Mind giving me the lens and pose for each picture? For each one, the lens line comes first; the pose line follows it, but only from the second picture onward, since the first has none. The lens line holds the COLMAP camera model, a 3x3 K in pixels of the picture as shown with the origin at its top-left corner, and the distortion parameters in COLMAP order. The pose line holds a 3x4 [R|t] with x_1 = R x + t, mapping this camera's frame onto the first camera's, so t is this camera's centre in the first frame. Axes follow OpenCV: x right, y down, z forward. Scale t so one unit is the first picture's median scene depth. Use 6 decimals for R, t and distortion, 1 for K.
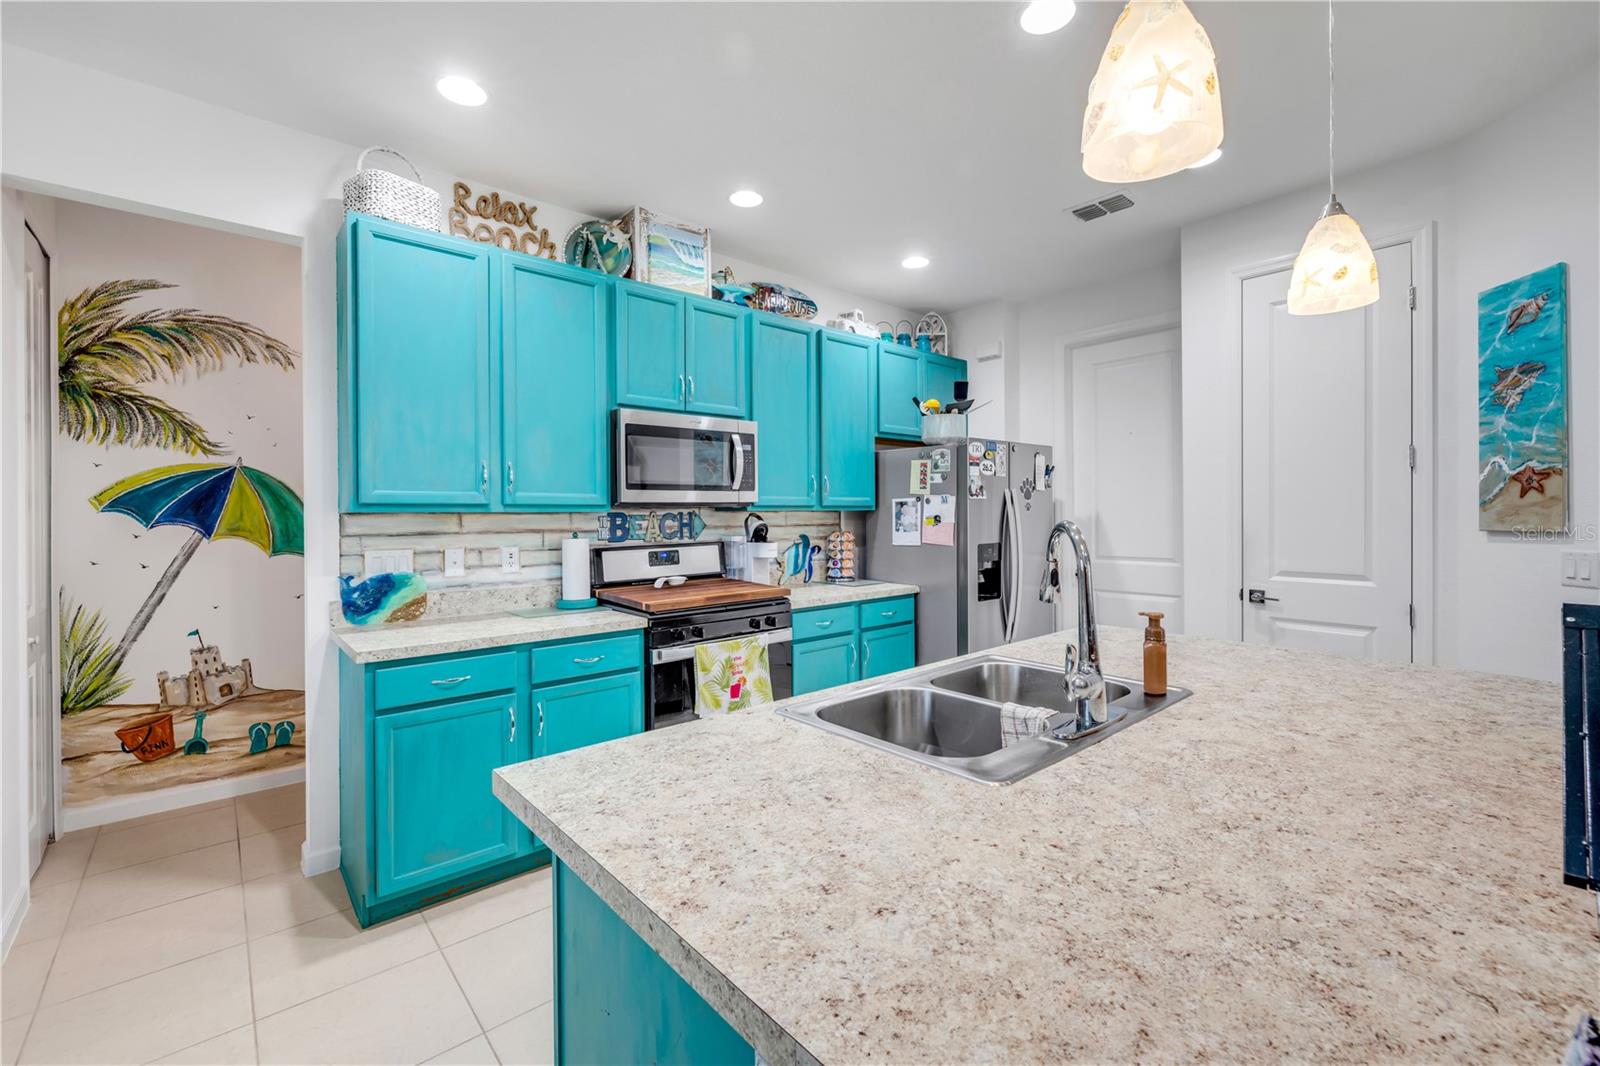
lens RADIAL K [[675.0, 0, 795.9], [0, 675.0, 519.3], [0, 0, 1]] dist [-0.002108, -0.000388]
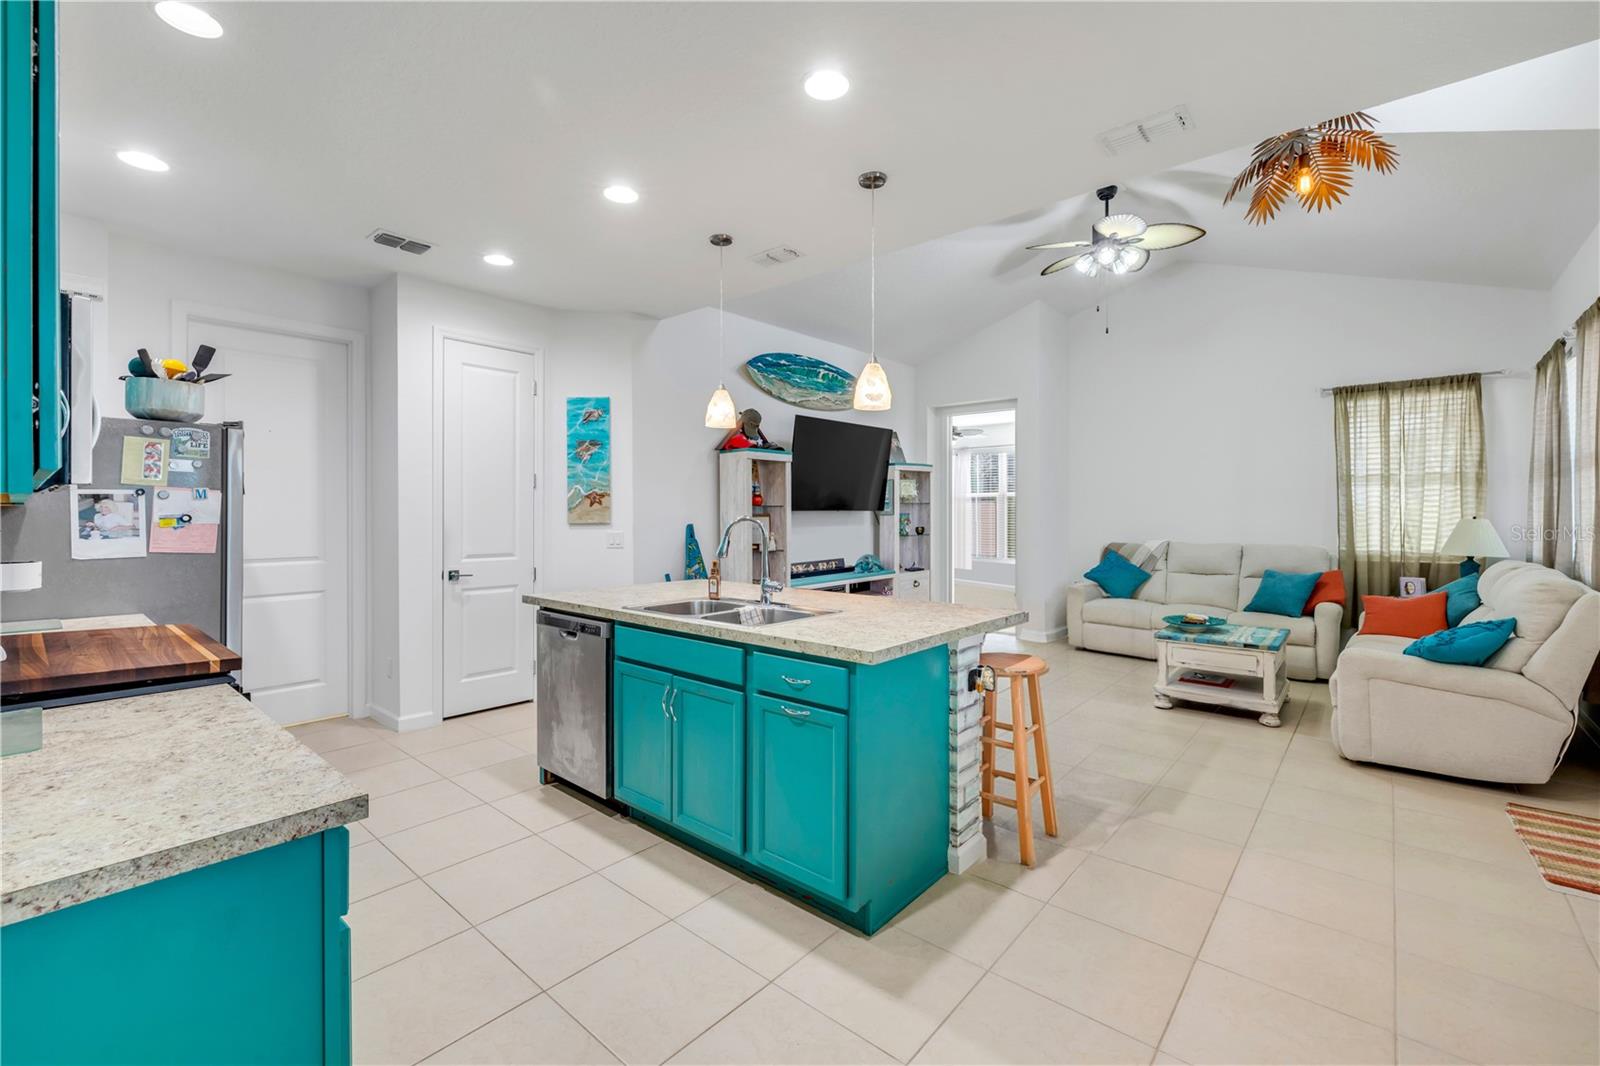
lens RADIAL K [[675.0, 0, 806.5], [0, 675.0, 518.4], [0, 0, 1]] dist [-0.002108, -0.000388]
pose [[-0.147802, -0.001165, 0.989016, -0.789286], [0.008073, 0.999965, 0.002385, 0.002805], [-0.988984, 0.008337, -0.147787, 0.514576]]
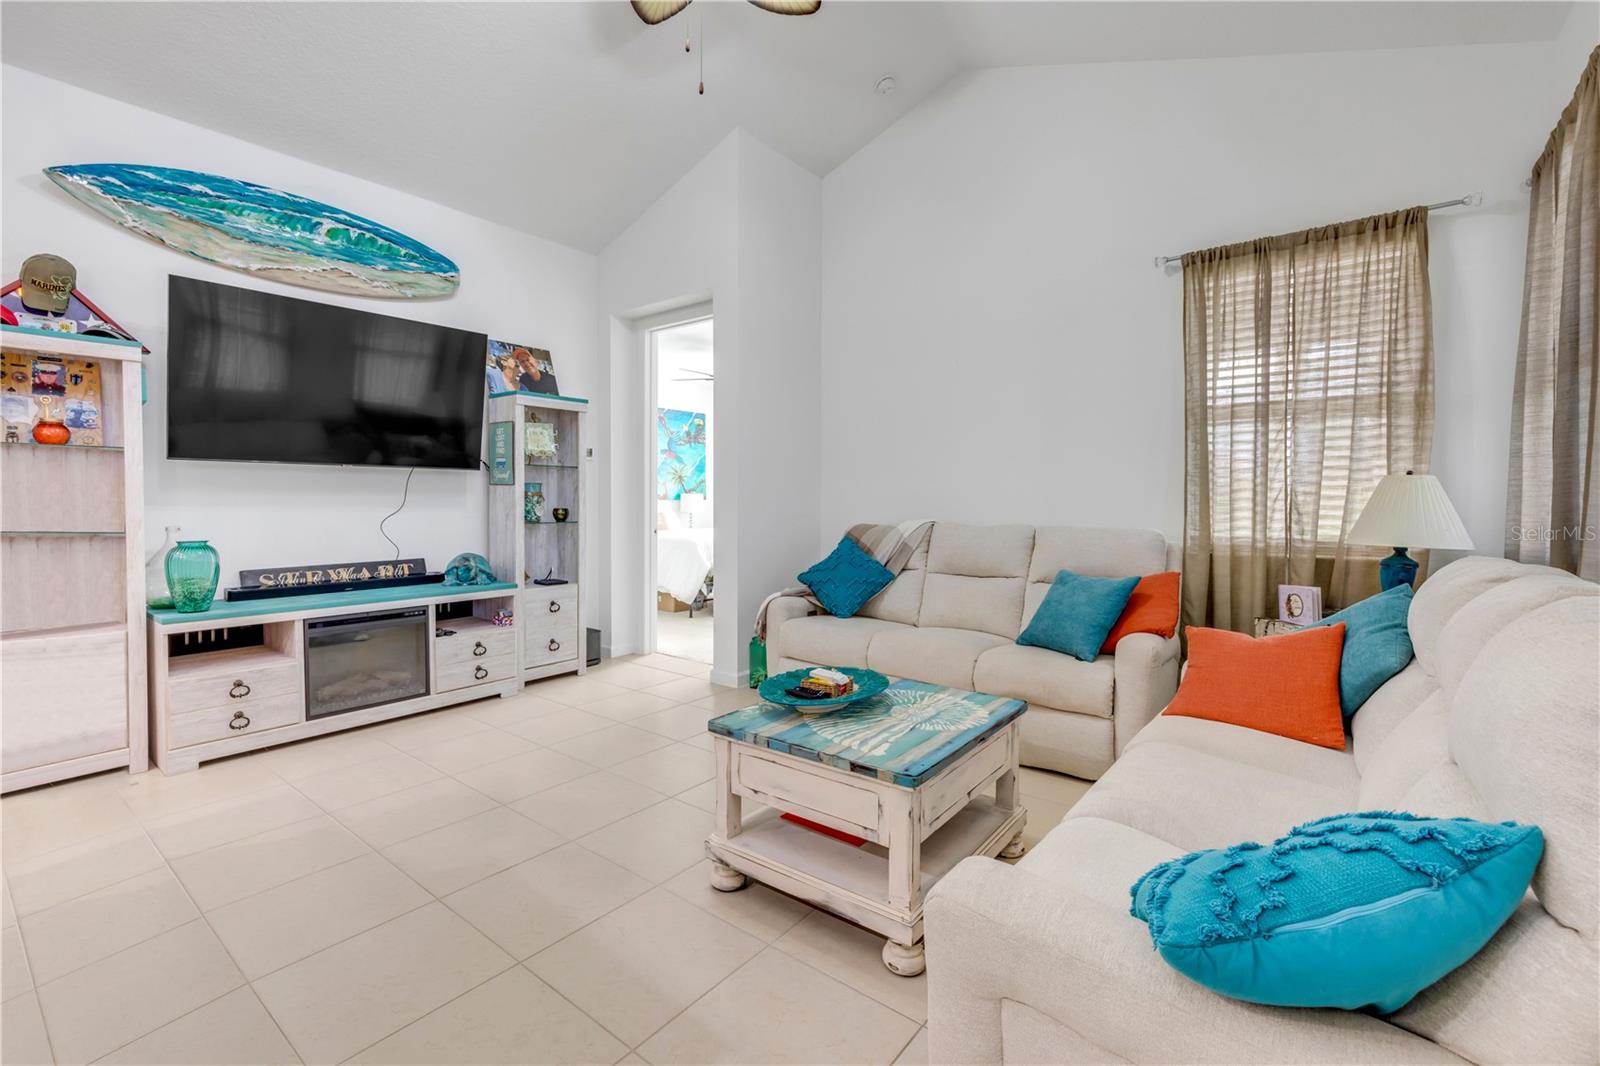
lens RADIAL K [[675.0, 0, 812.0], [0, 675.0, 520.2], [0, 0, 1]] dist [-0.002108, -0.000388]
pose [[-0.192111, -0.018439, 0.981200, -0.076082], [0.003116, 0.999807, 0.019398, 0.060503], [-0.981368, 0.006784, -0.192016, -0.463605]]
